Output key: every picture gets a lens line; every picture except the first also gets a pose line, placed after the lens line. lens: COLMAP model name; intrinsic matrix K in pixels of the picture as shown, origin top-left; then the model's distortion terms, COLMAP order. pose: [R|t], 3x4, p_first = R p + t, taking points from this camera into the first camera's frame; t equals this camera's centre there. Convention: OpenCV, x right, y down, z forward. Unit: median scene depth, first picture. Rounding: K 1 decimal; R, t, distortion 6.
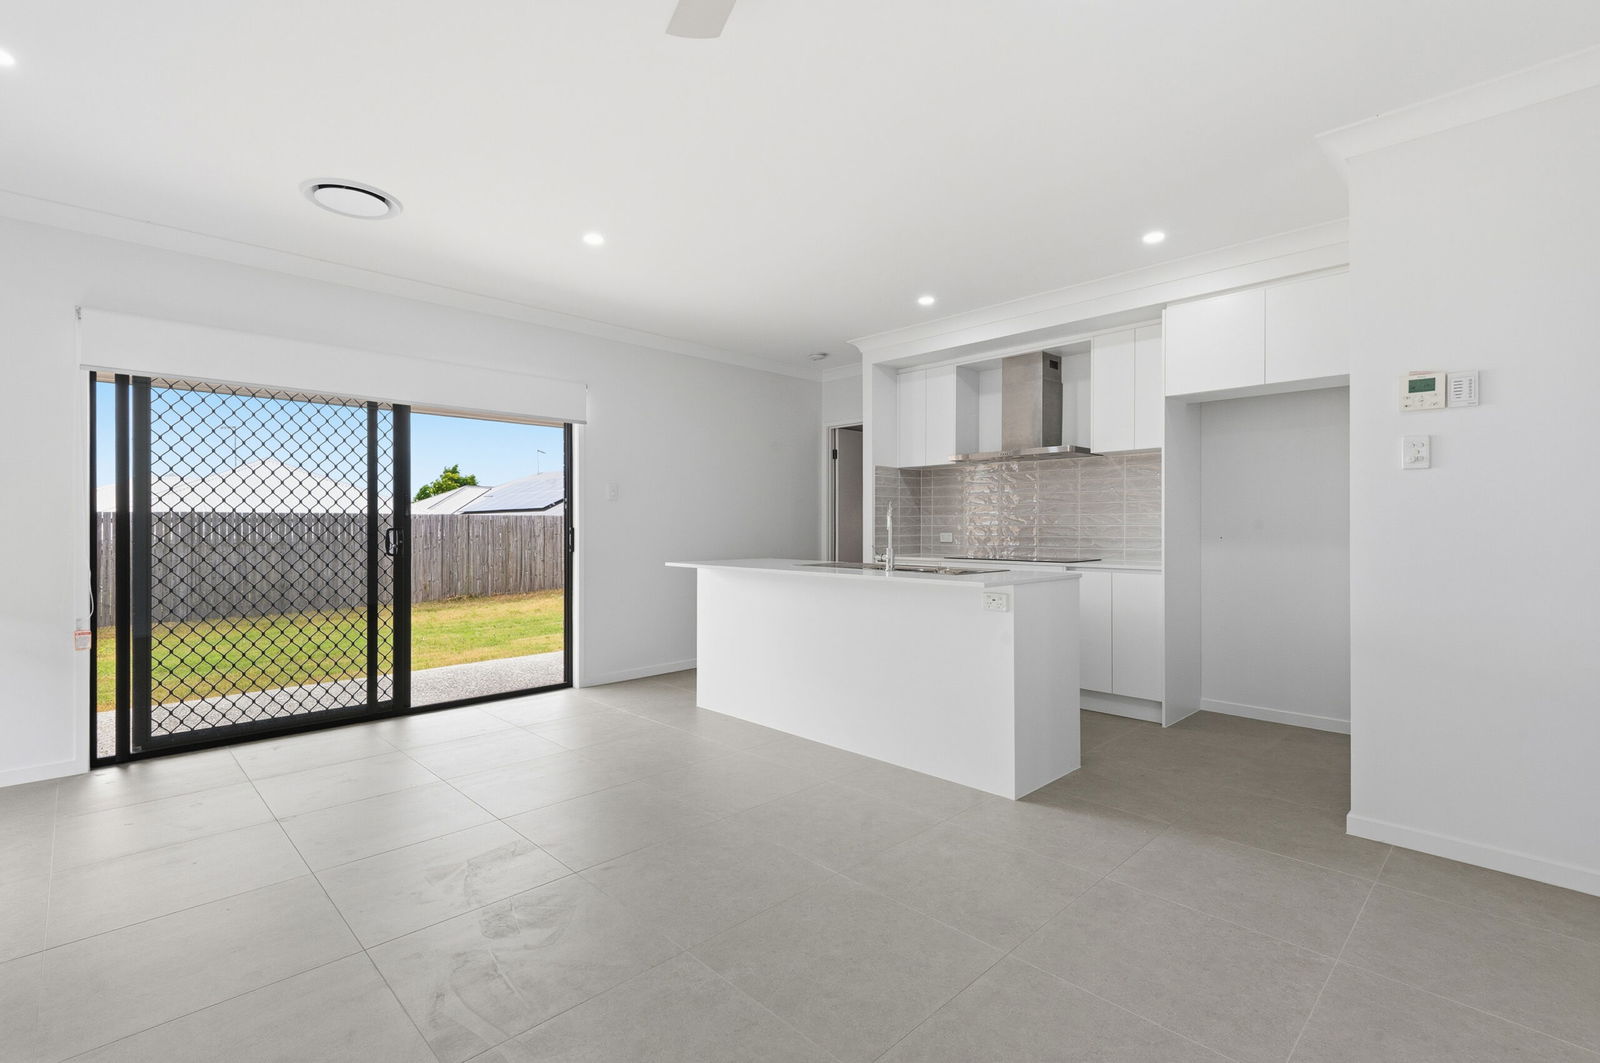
lens RADIAL K [[726.9, 0, 799.1], [0, 726.9, 521.5], [0, 0, 1]] dist [-0.002946, -0.000521]
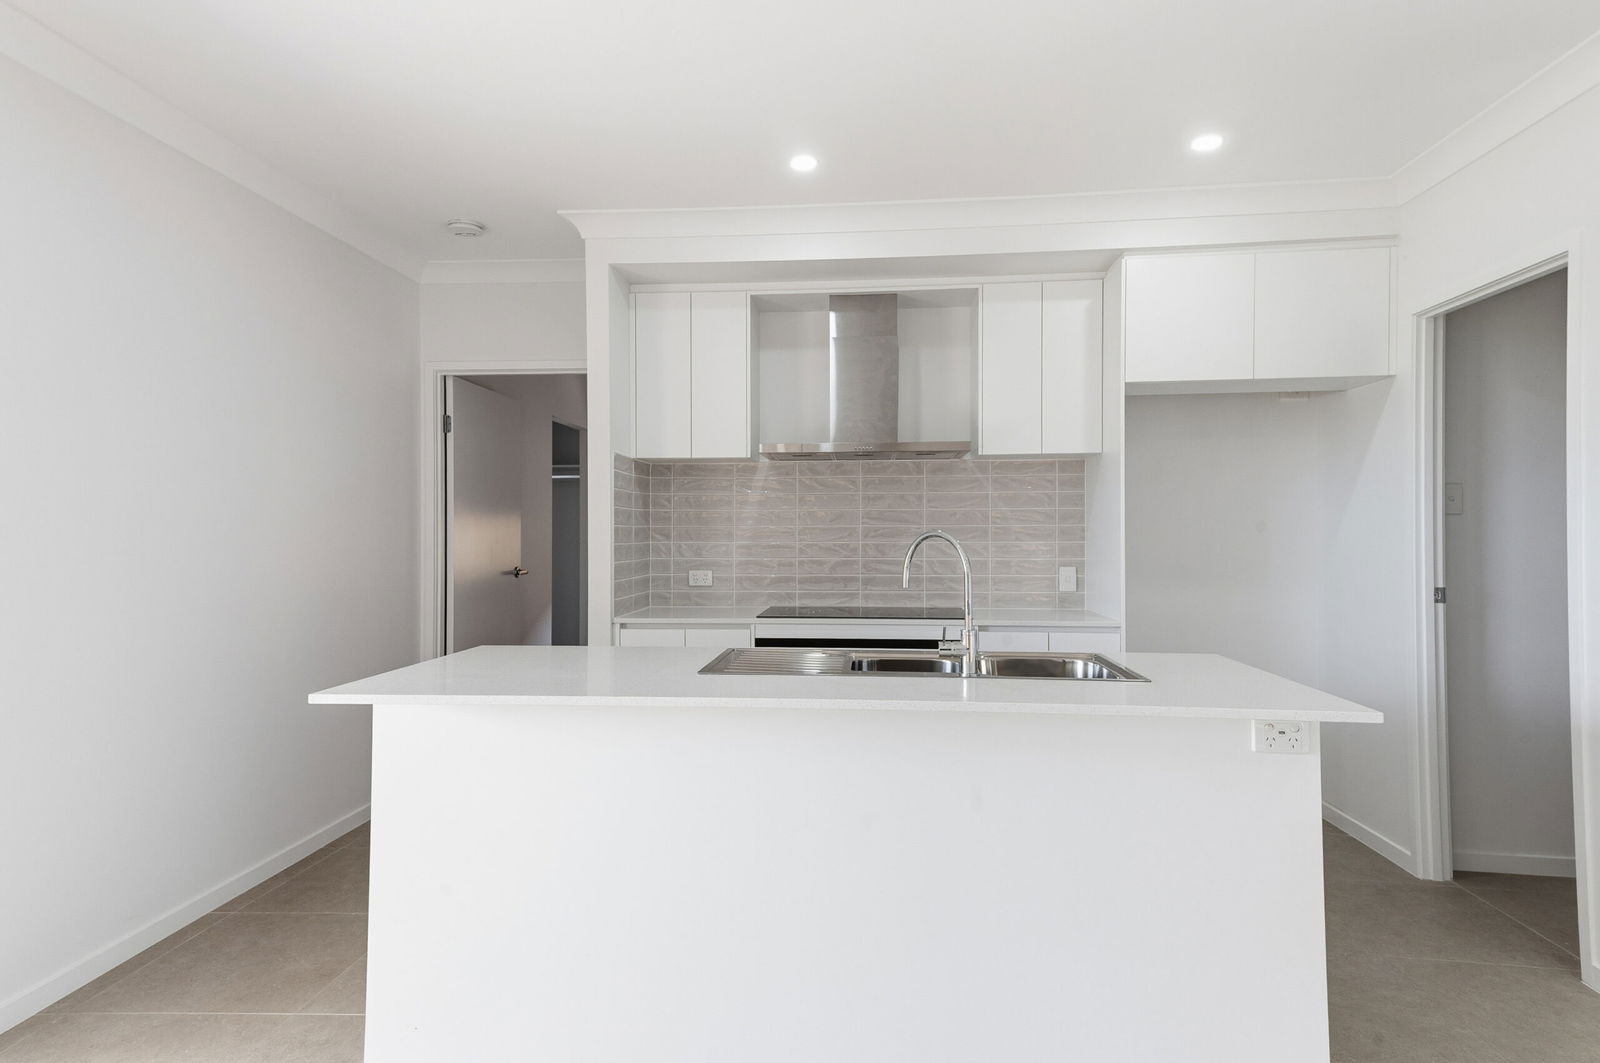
lens RADIAL K [[900.4, 0, 801.4], [0, 900.4, 532.5], [0, 0, 1]] dist [0.042849, 0.000448]
pose [[0.758090, -0.000297, 0.652150, -0.230533], [-0.004113, 0.999978, 0.005237, -0.021079], [-0.652137, -0.006652, 0.758072, 0.394299]]
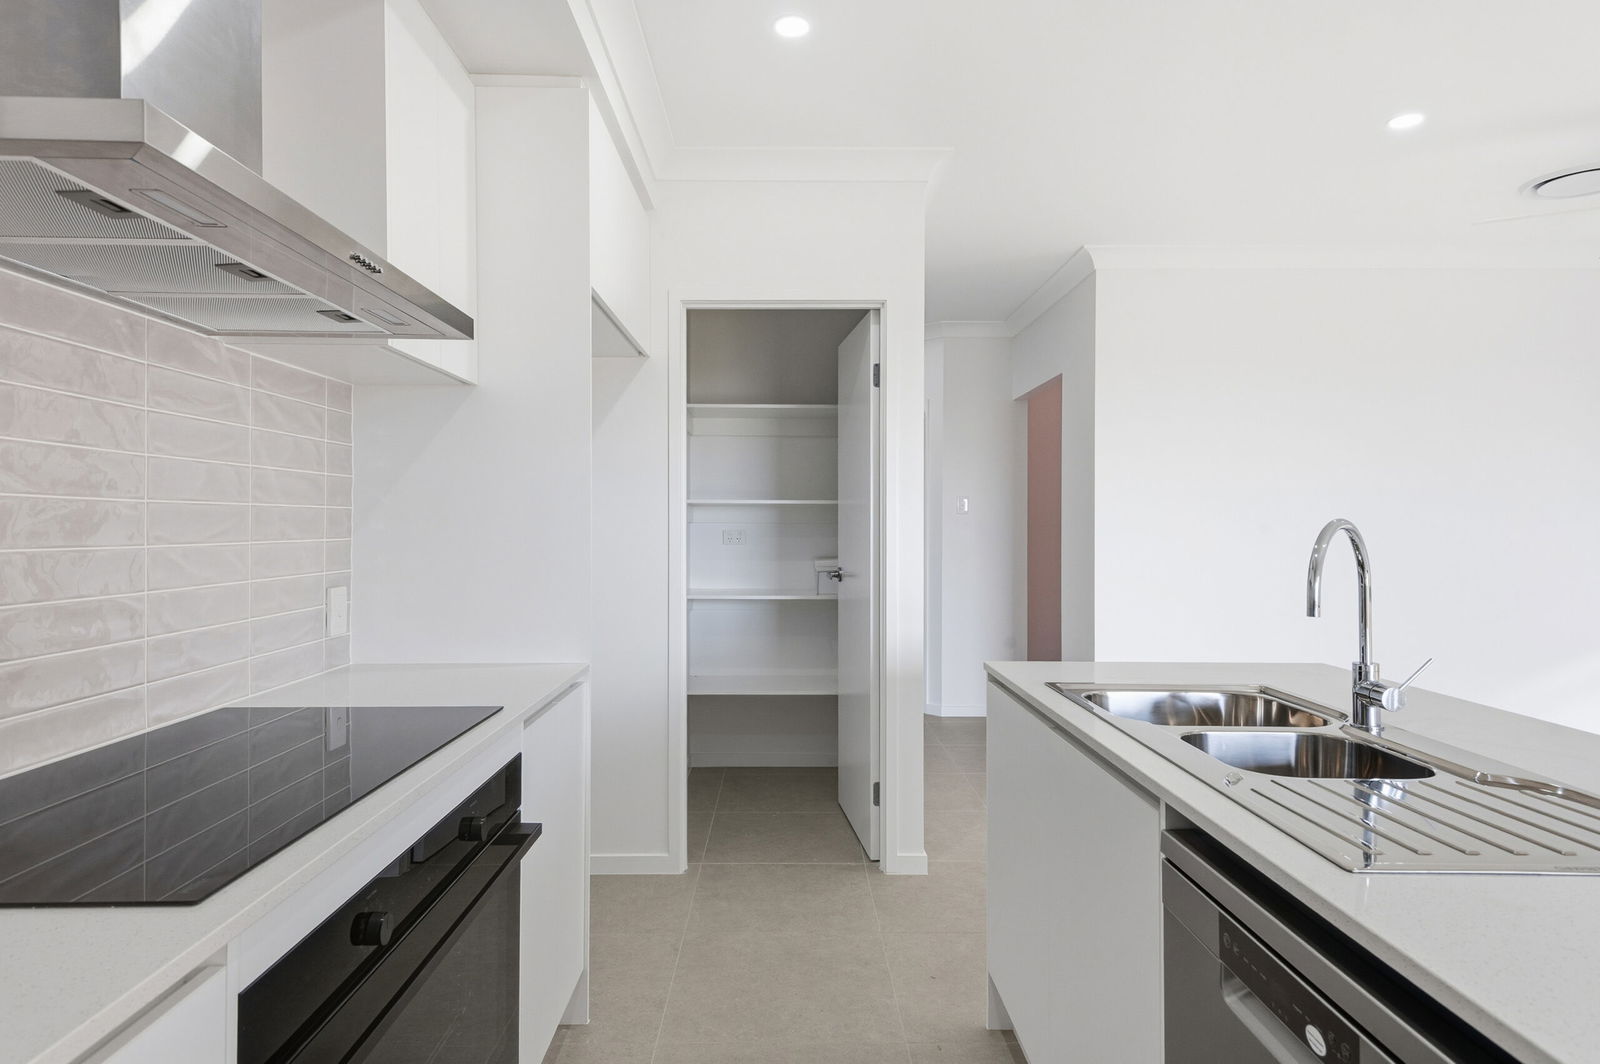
lens RADIAL K [[893.0, 0, 802.4], [0, 893.0, 522.6], [0, 0, 1]] dist [0.000179, -0.000064]
pose [[-0.724036, -0.001029, 0.689762, 0.015510], [-0.007567, 0.999951, -0.006452, -0.016327], [-0.689721, -0.009891, -0.724008, 0.966898]]
